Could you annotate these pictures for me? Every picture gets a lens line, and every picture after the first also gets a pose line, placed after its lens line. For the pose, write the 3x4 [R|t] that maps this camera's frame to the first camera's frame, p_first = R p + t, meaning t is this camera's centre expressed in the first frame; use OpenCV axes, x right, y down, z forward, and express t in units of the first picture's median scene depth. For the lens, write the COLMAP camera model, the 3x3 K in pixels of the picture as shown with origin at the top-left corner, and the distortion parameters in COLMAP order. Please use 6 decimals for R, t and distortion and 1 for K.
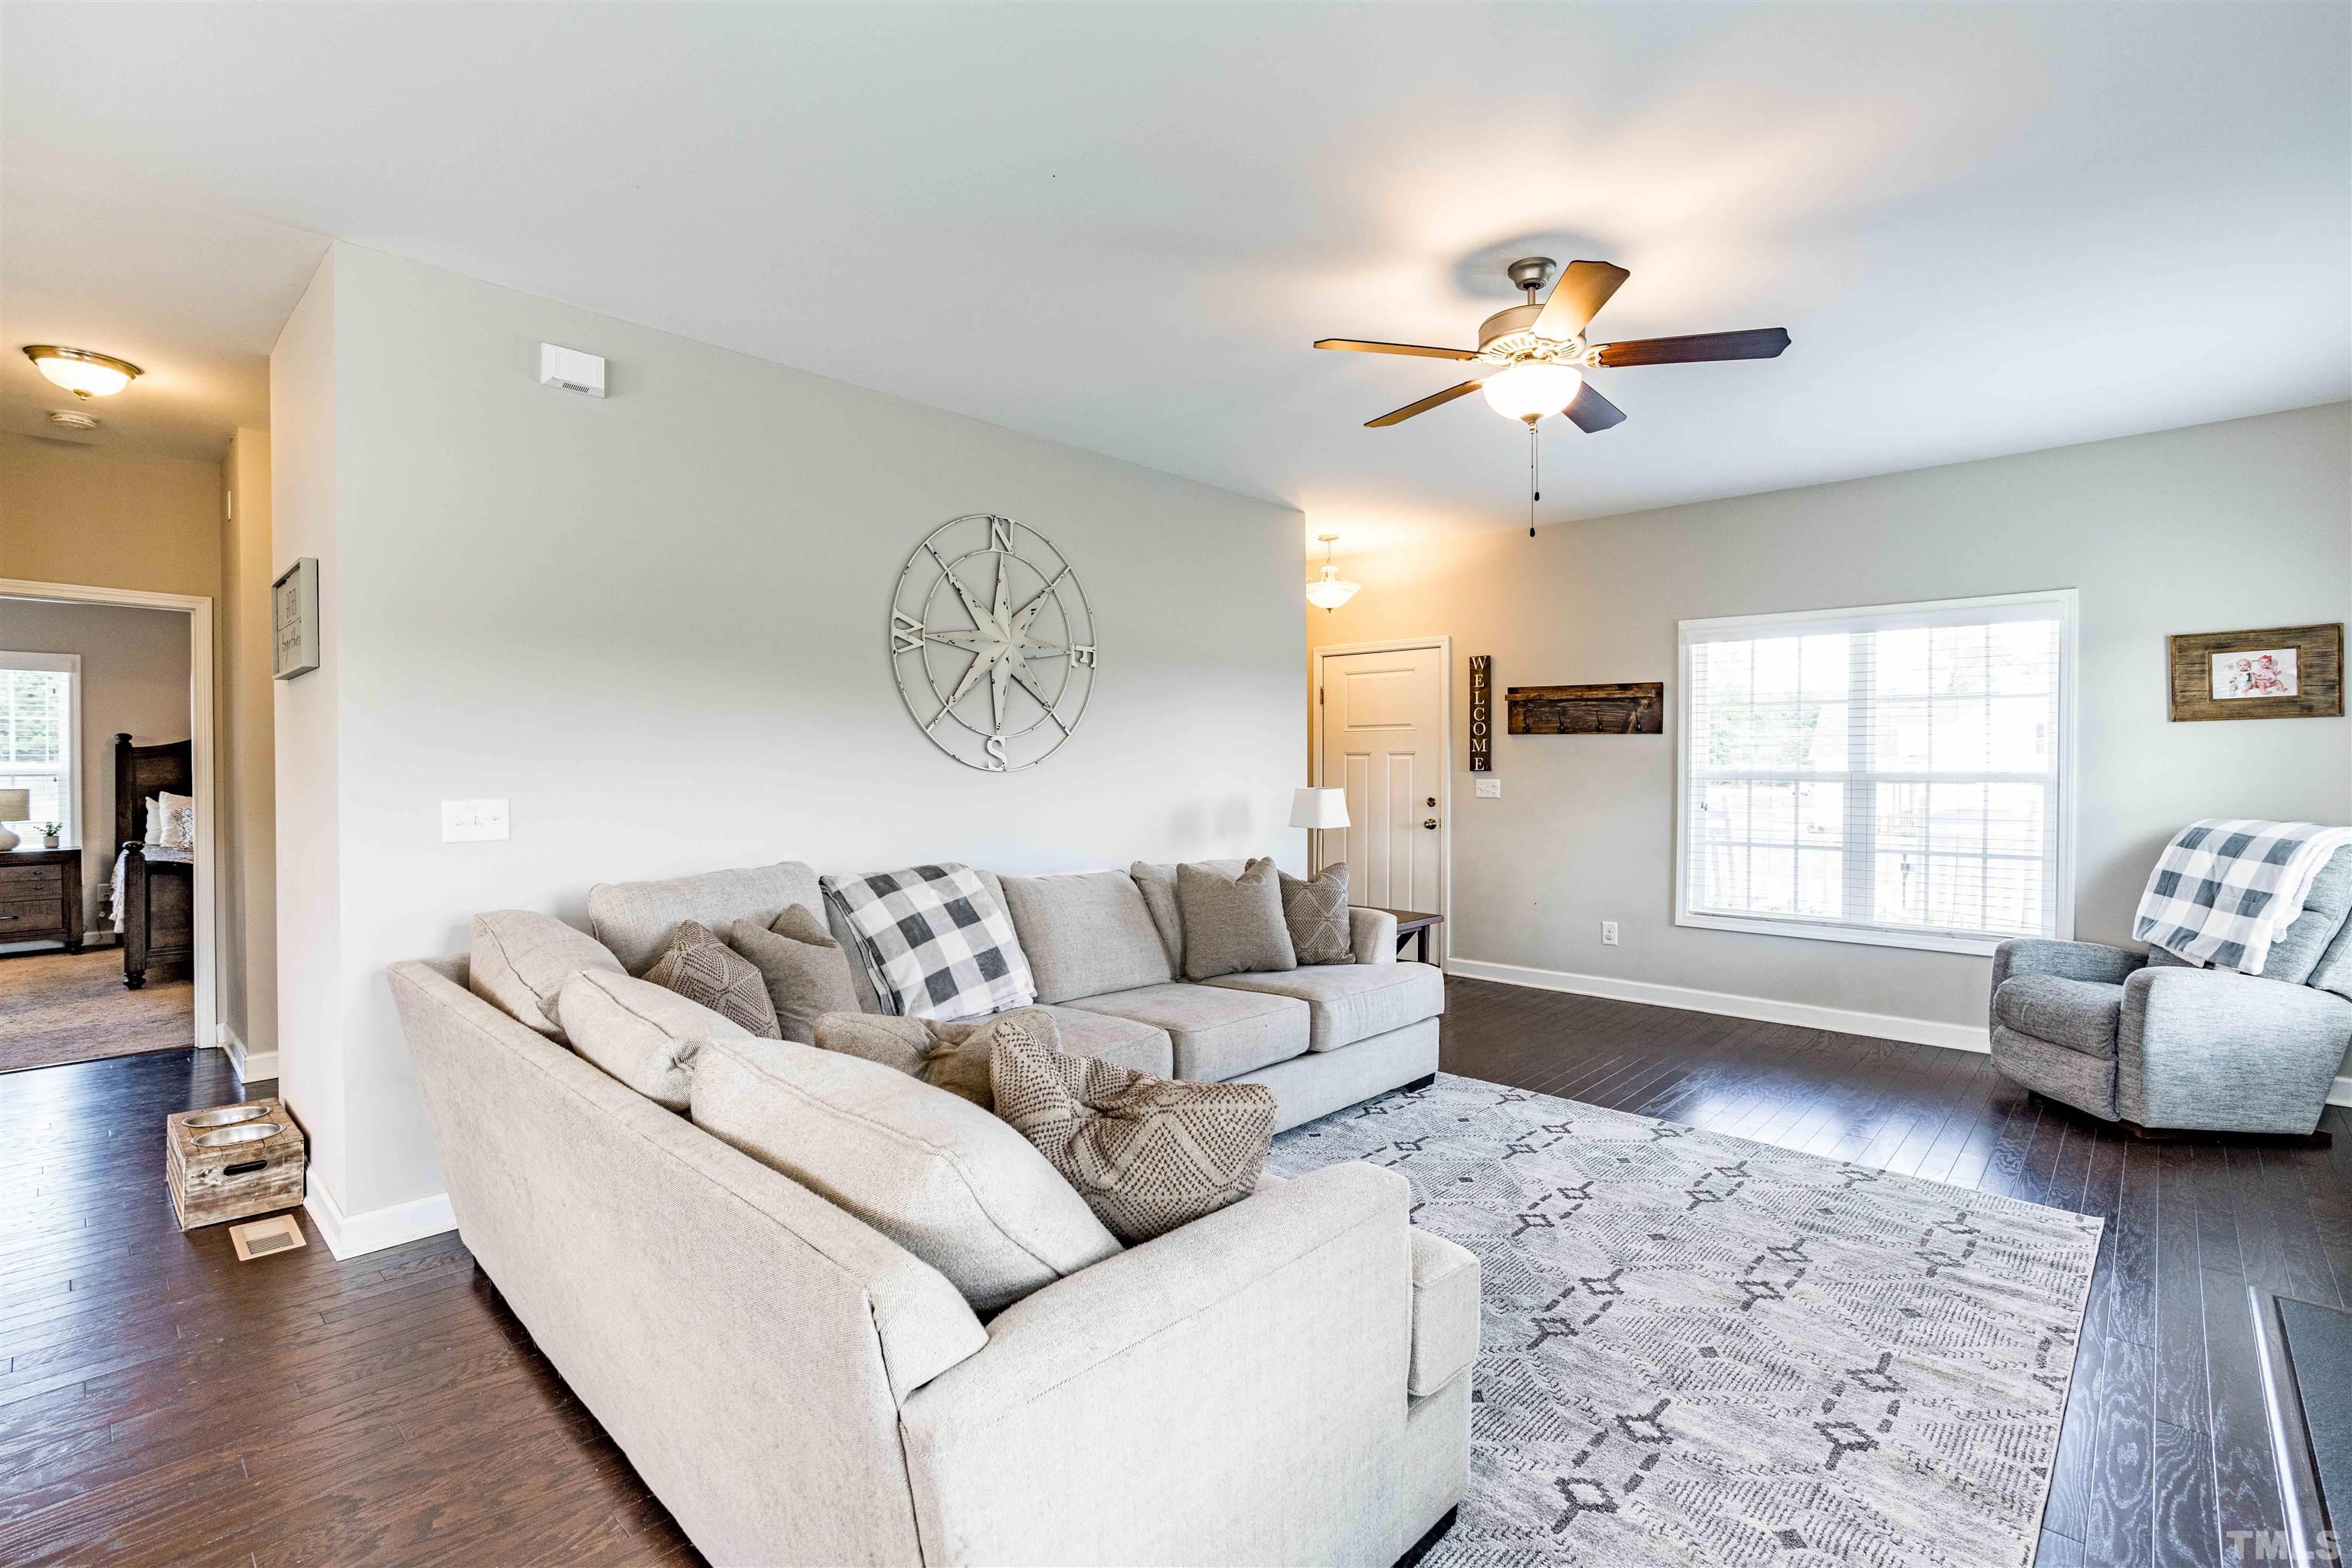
lens RADIAL K [[1073.3, 0, 1179.5], [0, 1073.3, 777.7], [0, 0, 1]] dist [-0.047771, 0.021548]
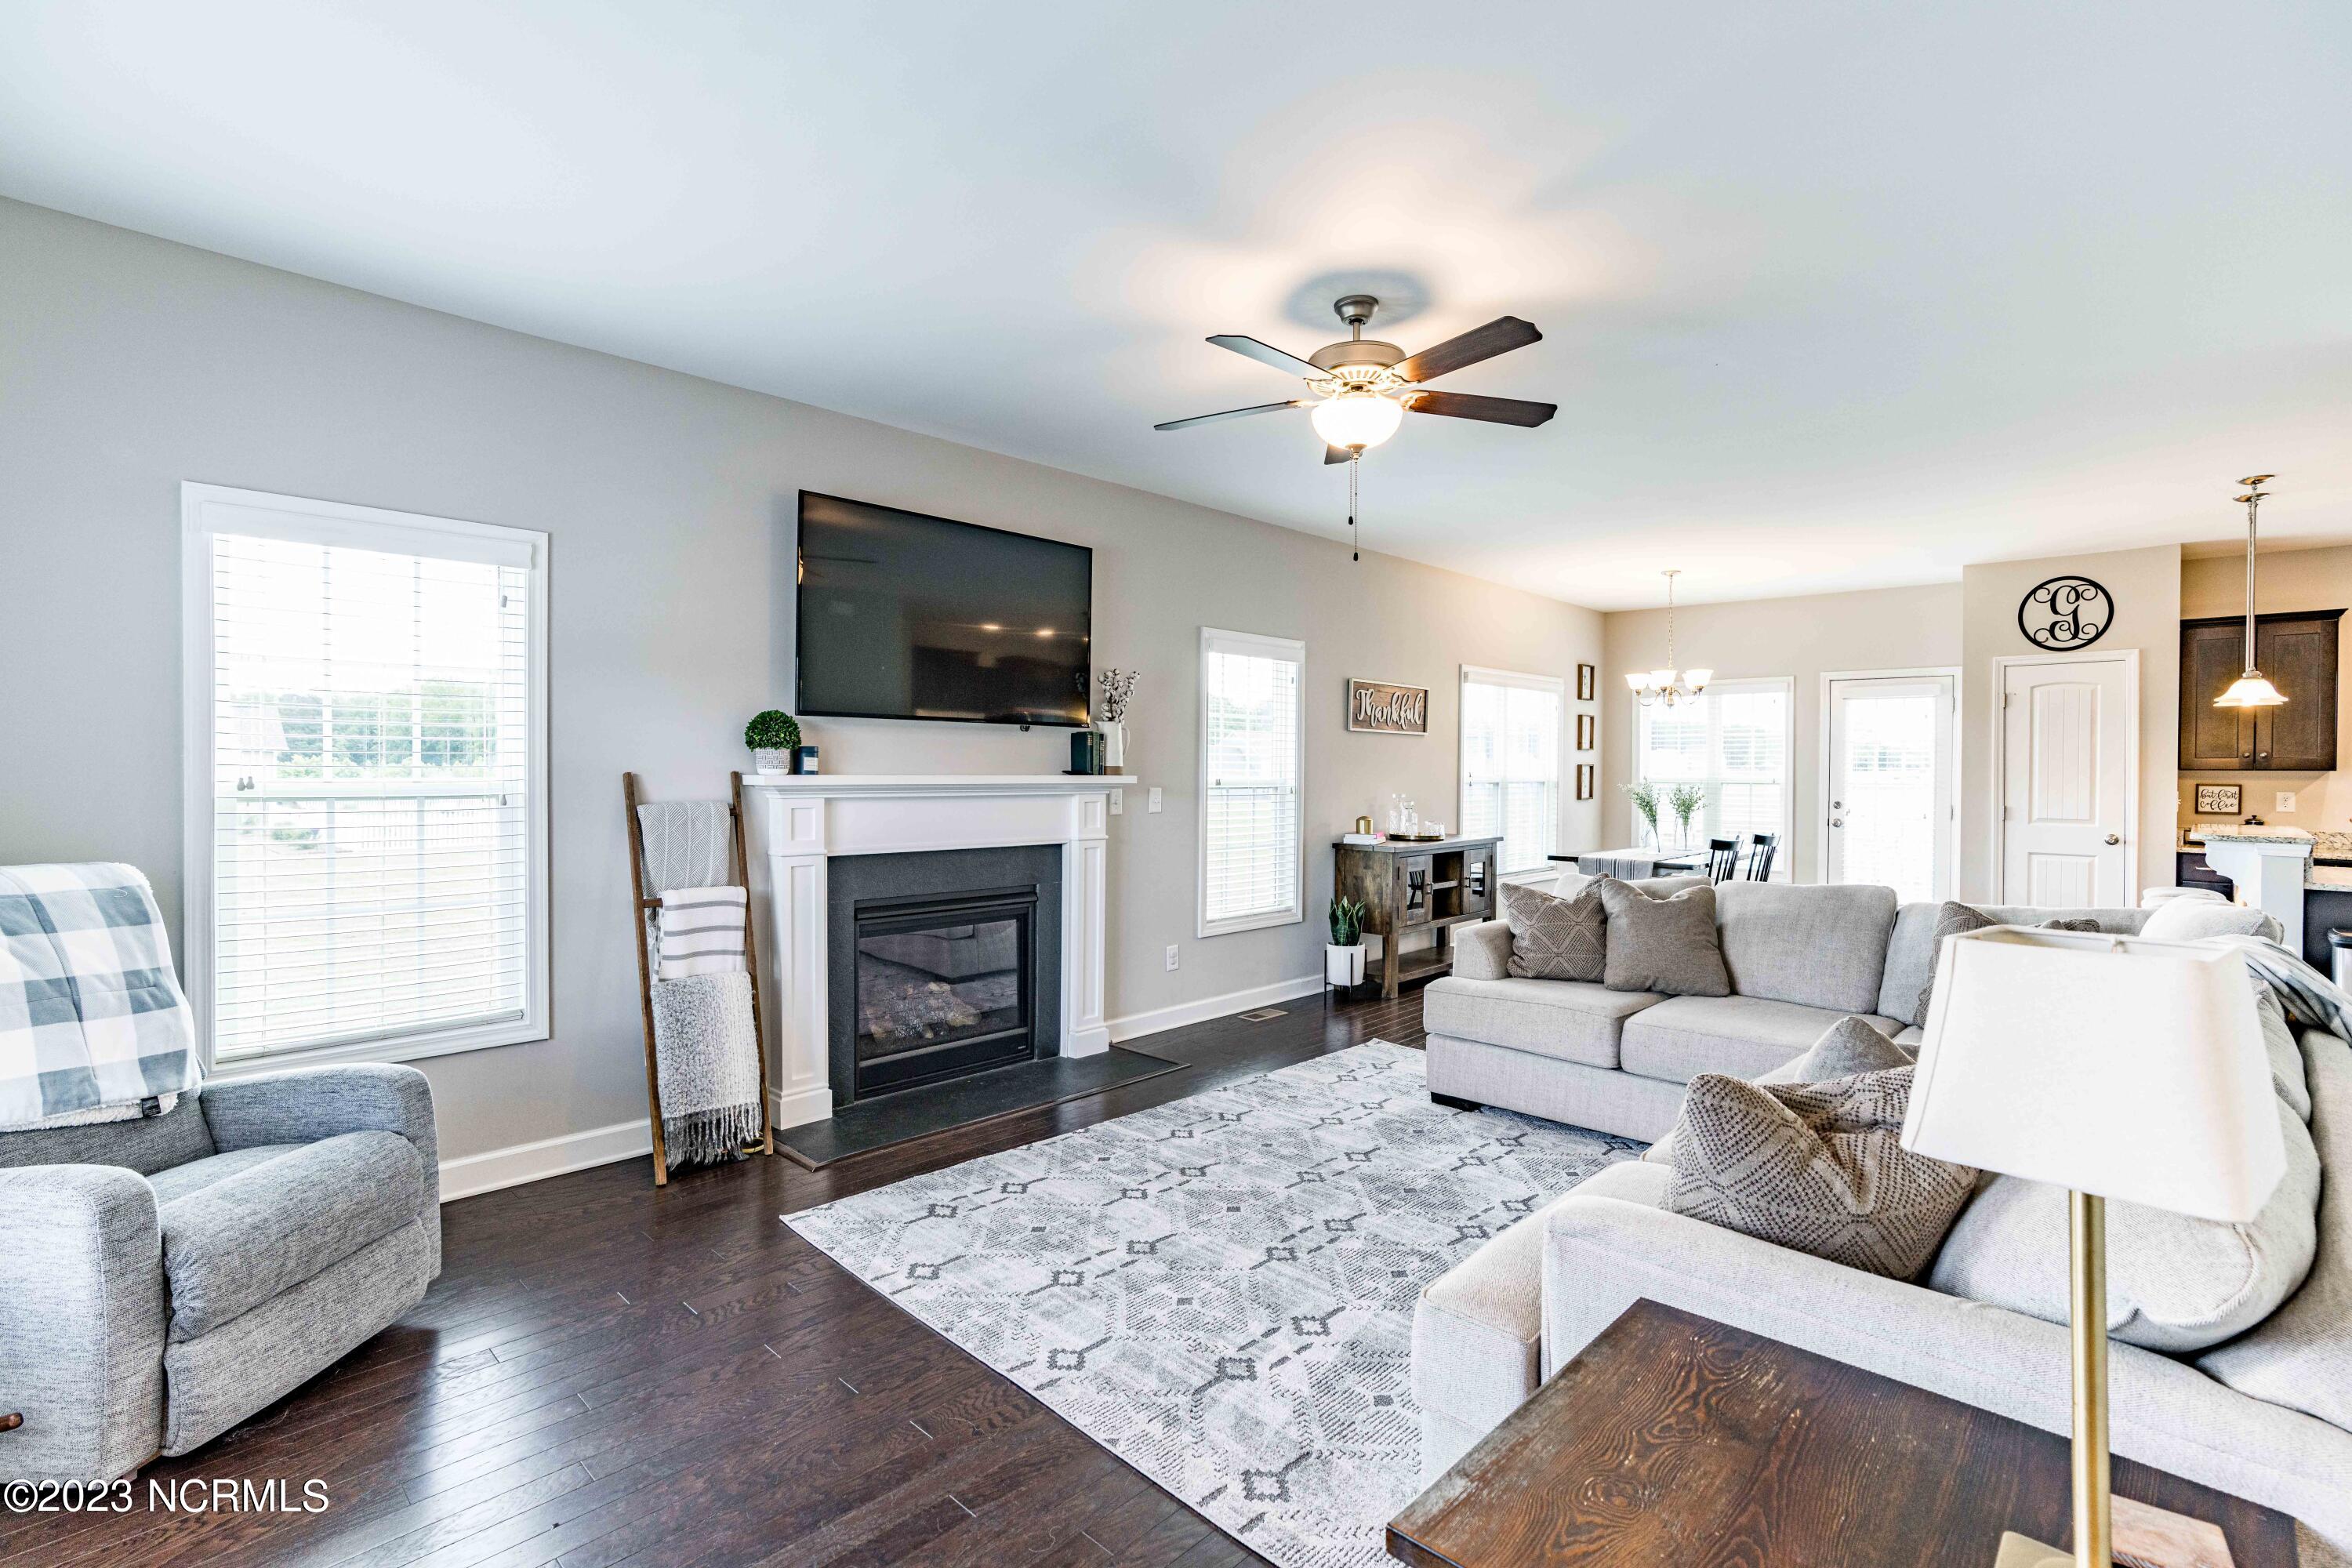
lens RADIAL K [[1073.3, 0, 1179.5], [0, 1073.3, 777.7], [0, 0, 1]] dist [-0.047771, 0.021548]
pose [[-0.999866, -0.005644, 0.015340, 0.296076], [-0.005318, 0.999760, 0.021236, -0.019702], [-0.015456, 0.021151, -0.999657, 1.238164]]
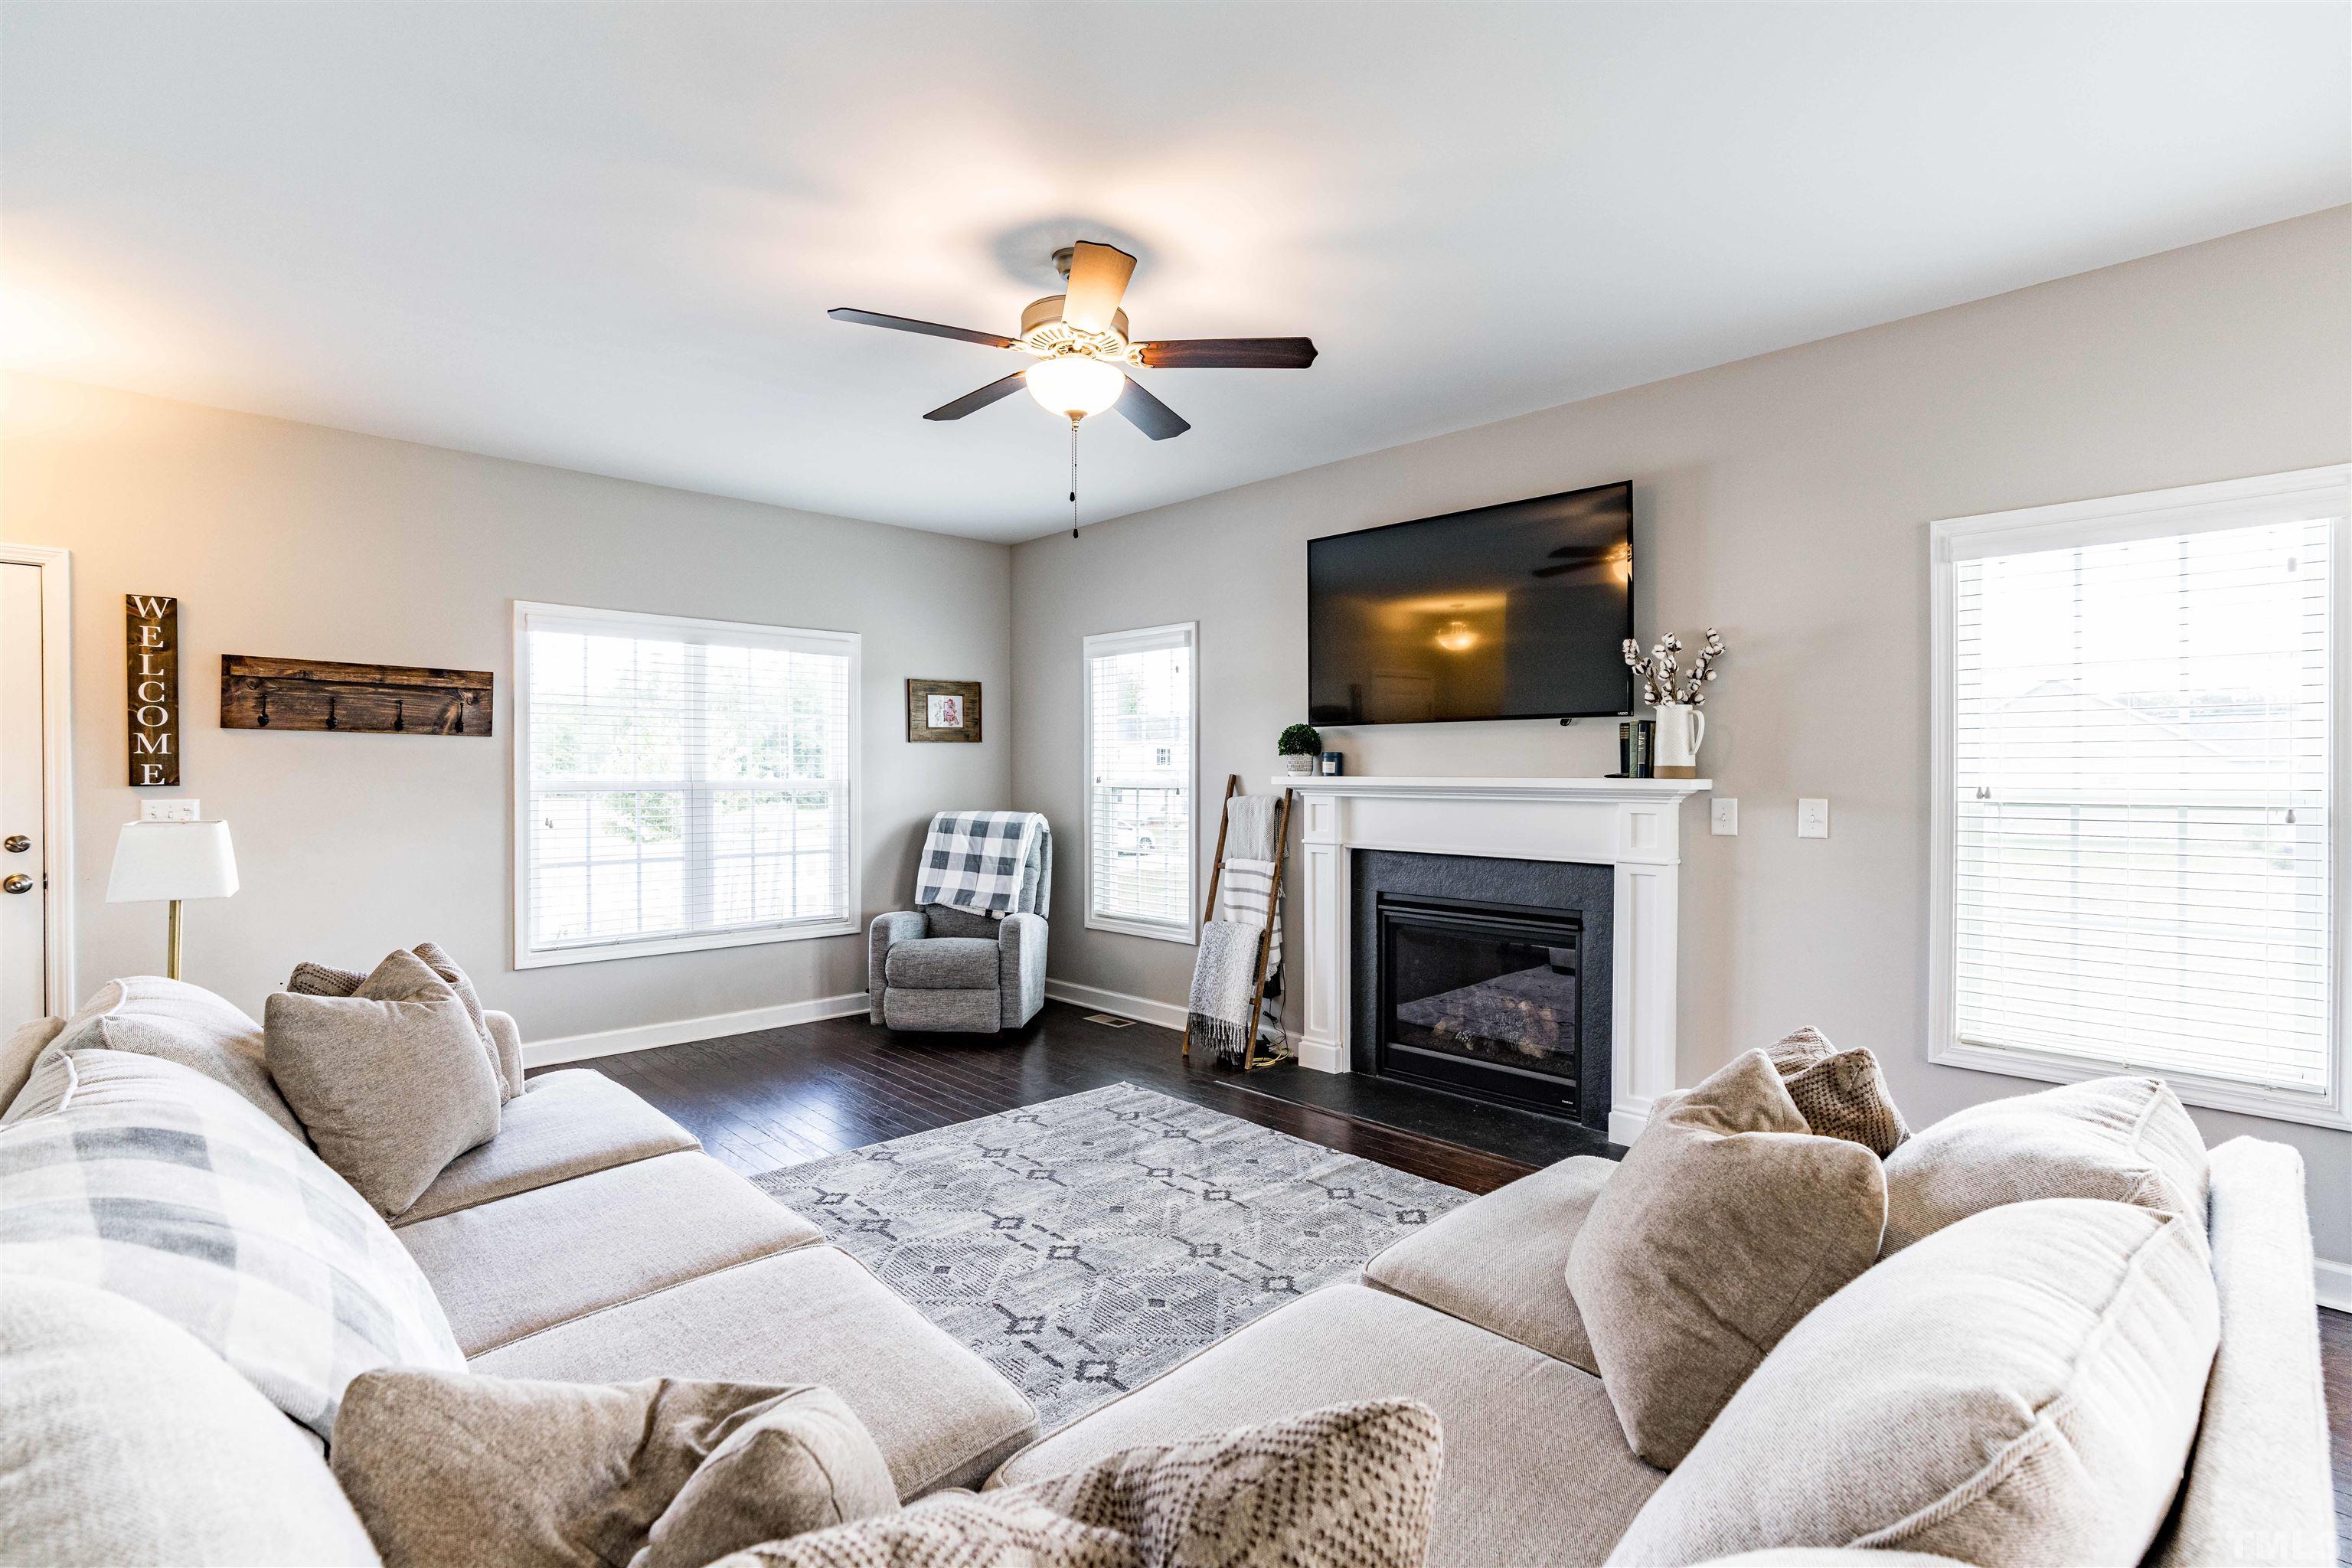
lens RADIAL K [[1073.3, 0, 1179.5], [0, 1073.3, 777.7], [0, 0, 1]] dist [-0.047771, 0.021548]
pose [[0.043070, -0.005523, 0.999057, -0.377895], [0.012771, 0.999906, 0.004977, -0.008465], [-0.998990, 0.012545, 0.043137, 0.521551]]
